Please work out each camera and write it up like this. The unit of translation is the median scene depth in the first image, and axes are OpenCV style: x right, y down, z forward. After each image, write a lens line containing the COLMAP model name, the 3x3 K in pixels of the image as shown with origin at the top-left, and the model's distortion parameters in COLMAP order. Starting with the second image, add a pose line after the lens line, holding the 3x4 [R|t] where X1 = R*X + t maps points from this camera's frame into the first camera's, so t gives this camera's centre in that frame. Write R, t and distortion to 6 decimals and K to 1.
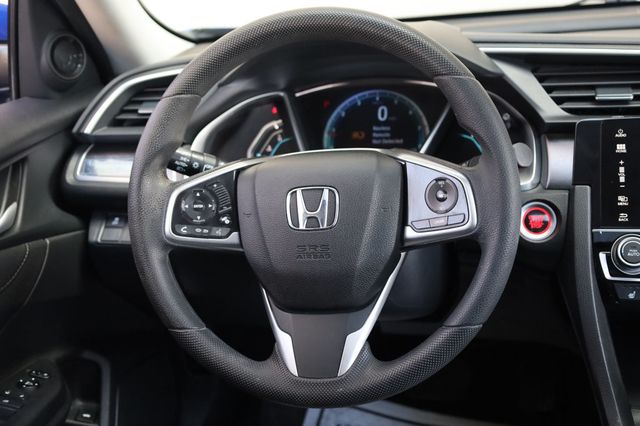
lens RADIAL K [[888.4, 0, 320.0], [0, 888.4, 213.0], [0, 0, 1]] dist [0.002773, 0.011763]
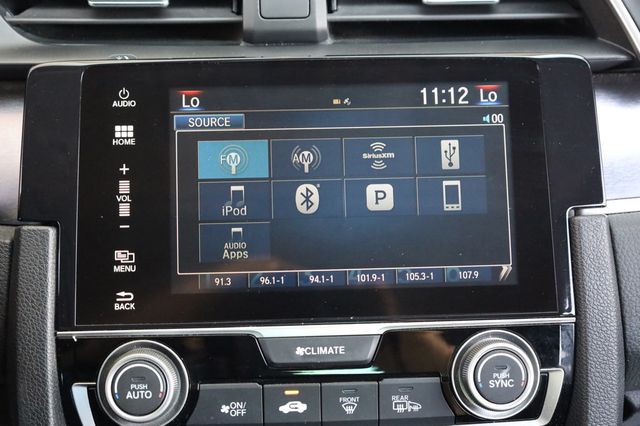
lens RADIAL K [[931.1, 0, 320.0], [0, 931.1, 213.0], [0, 0, 1]] dist [0.002630, -0.014313]
pose [[0.961762, -0.075413, 0.263300, 0.311093], [0.014418, 0.973953, 0.226289, -0.139875], [-0.273507, -0.213840, 0.937799, 0.537229]]
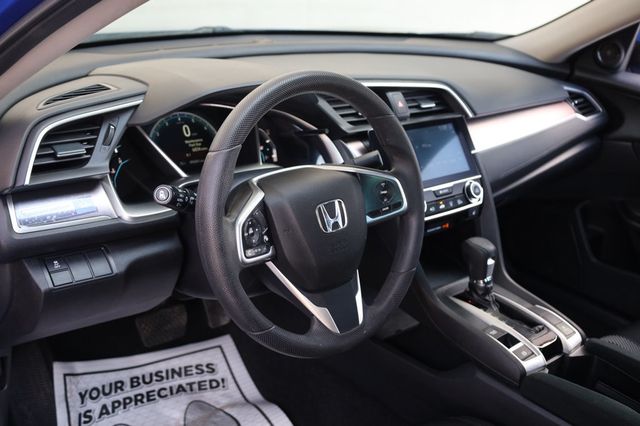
lens RADIAL K [[721.9, 0, 320.0], [0, 721.9, 213.0], [0, 0, 1]] dist [-0.002899, -0.004176]
pose [[0.571885, -0.188467, 0.798391, -0.859221], [0.111006, 0.982078, 0.152315, -0.172150], [-0.812789, 0.001519, 0.582557, 0.322742]]
